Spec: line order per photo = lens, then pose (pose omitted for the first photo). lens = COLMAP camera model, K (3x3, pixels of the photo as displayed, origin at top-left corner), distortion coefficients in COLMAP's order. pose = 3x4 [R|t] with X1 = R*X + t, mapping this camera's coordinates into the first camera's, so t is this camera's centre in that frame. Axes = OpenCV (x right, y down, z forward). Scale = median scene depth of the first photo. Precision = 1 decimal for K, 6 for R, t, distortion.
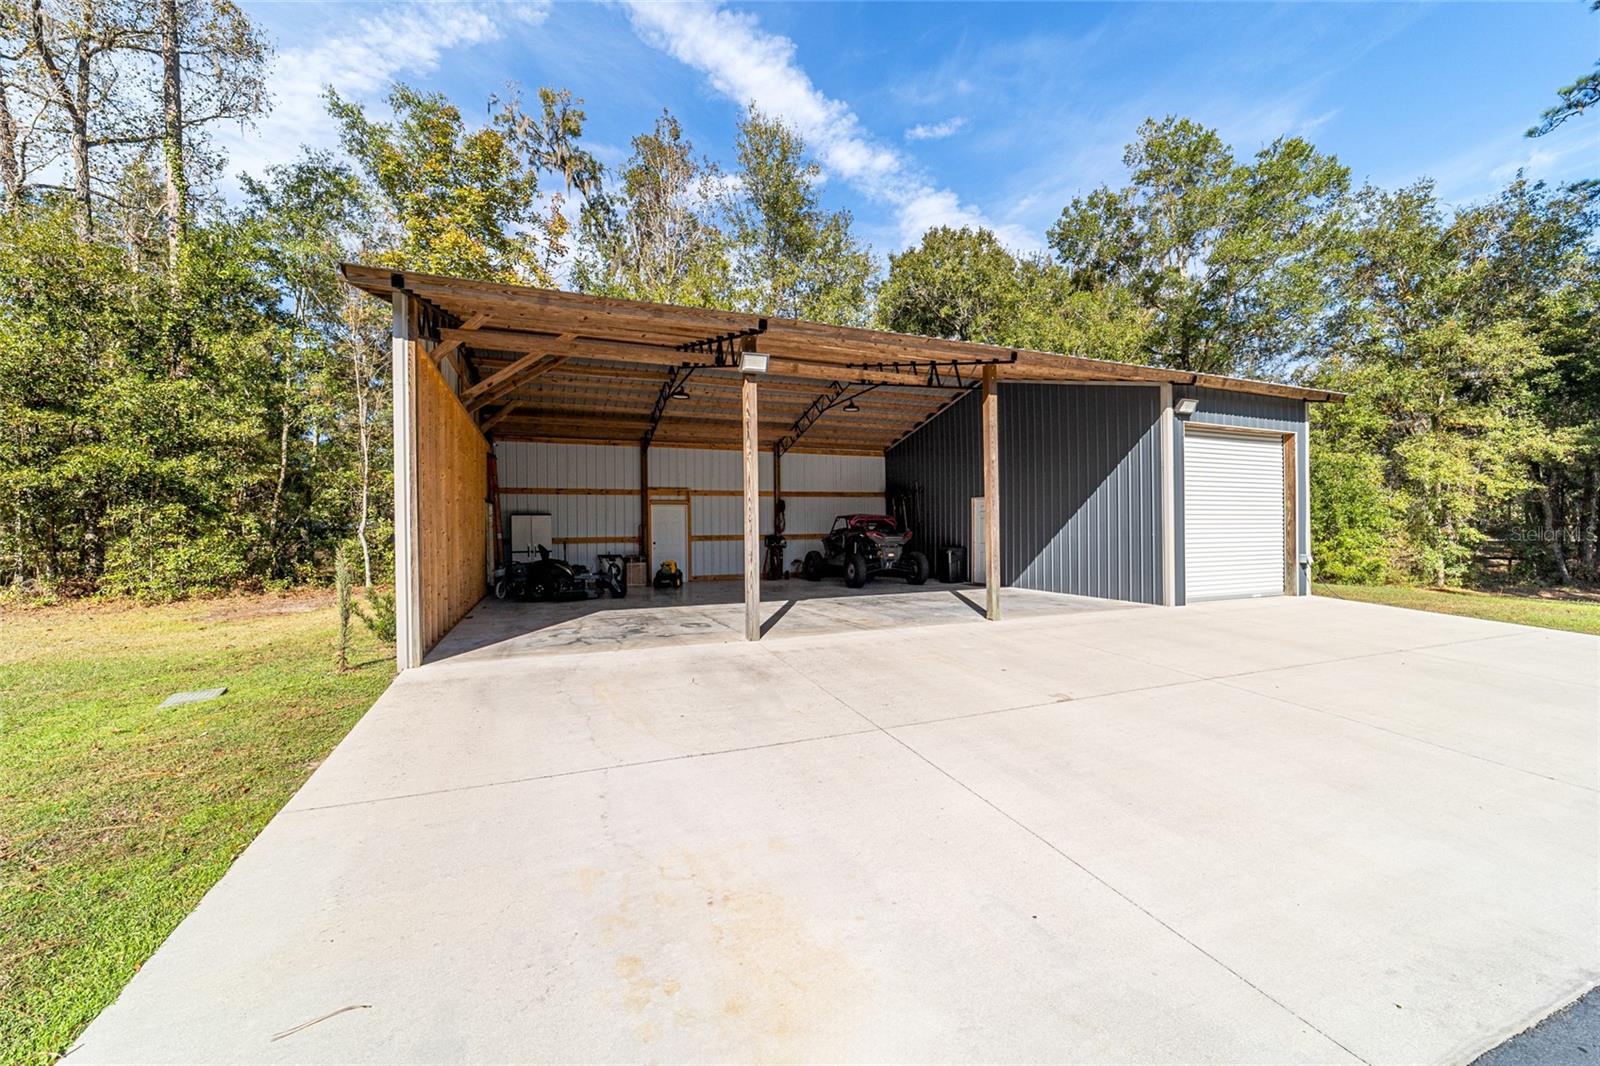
lens RADIAL K [[610.0, 0, 793.7], [0, 610.0, 521.1], [0, 0, 1]] dist [-0.008430, 0.002387]
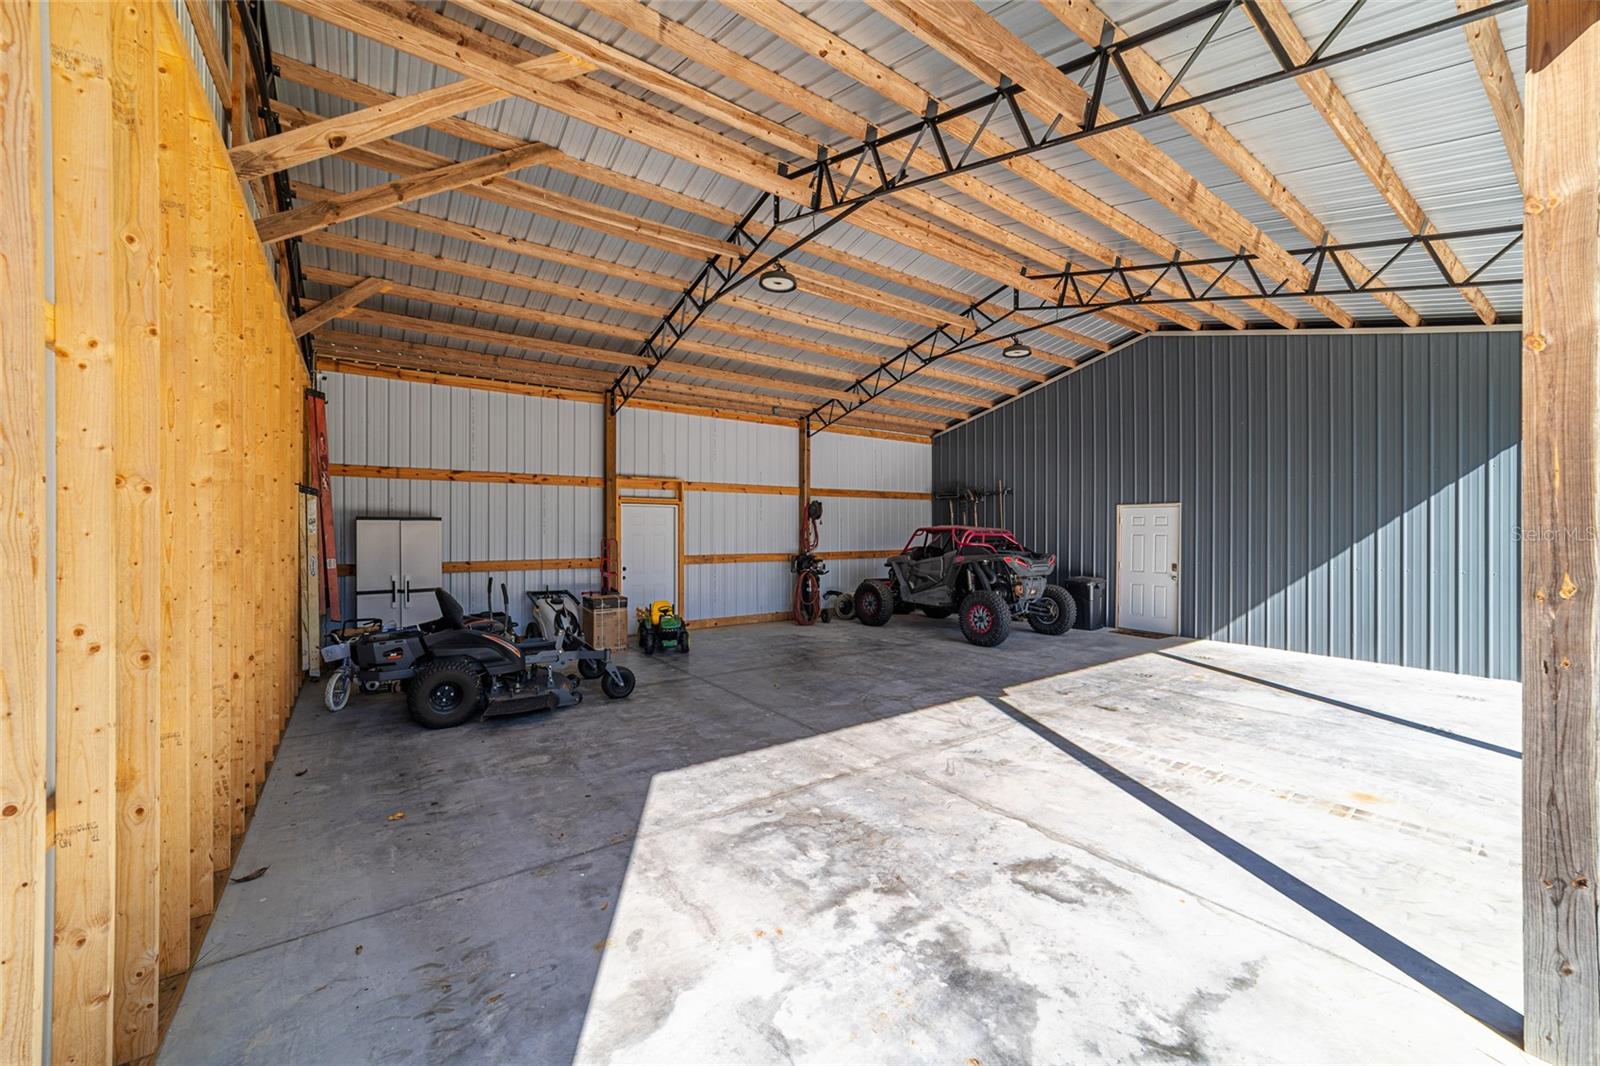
lens RADIAL K [[610.0, 0, 796.8], [0, 610.0, 523.6], [0, 0, 1]] dist [-0.008430, 0.002387]
pose [[0.972269, 0.014938, 0.233390, -0.191238], [-0.015565, 0.999879, 0.000843, -0.010099], [-0.233349, -0.004452, 0.972383, 0.360028]]
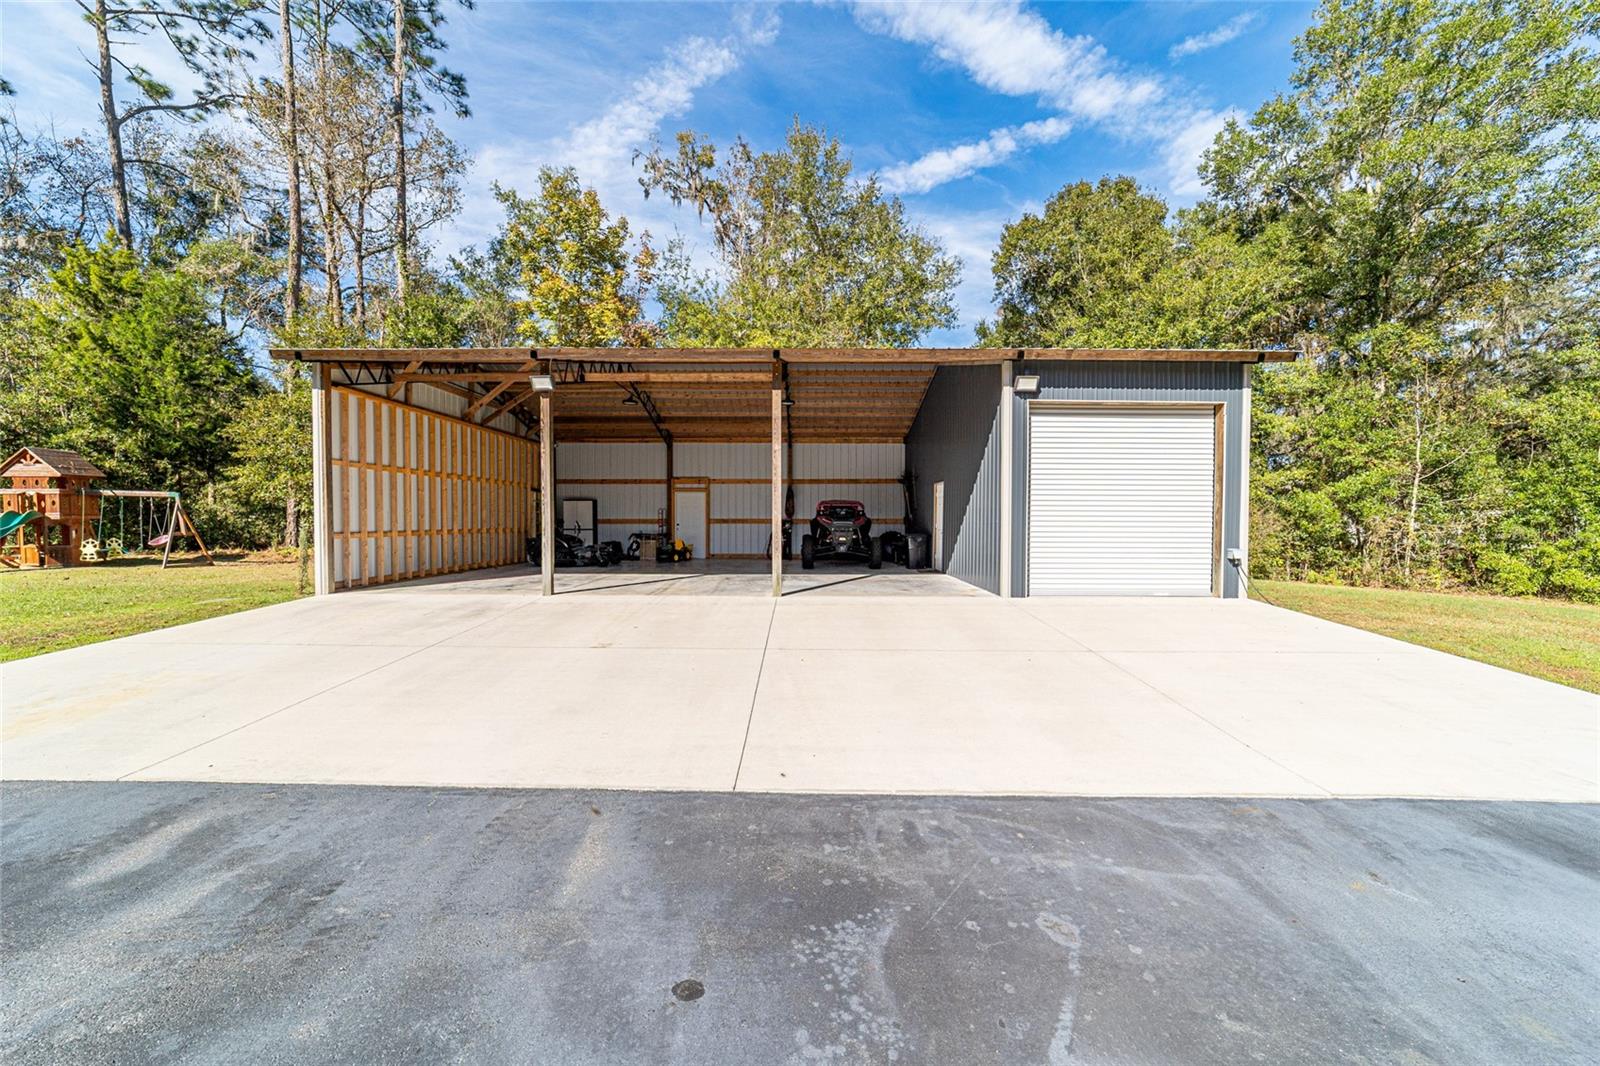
lens RADIAL K [[610.0, 0, 784.7], [0, 610.0, 530.2], [0, 0, 1]] dist [-0.008430, 0.002387]
pose [[0.921767, 0.020741, -0.387189, 0.391083], [-0.007932, 0.999368, 0.034651, 0.004014], [0.387663, -0.028869, 0.921349, -0.006702]]
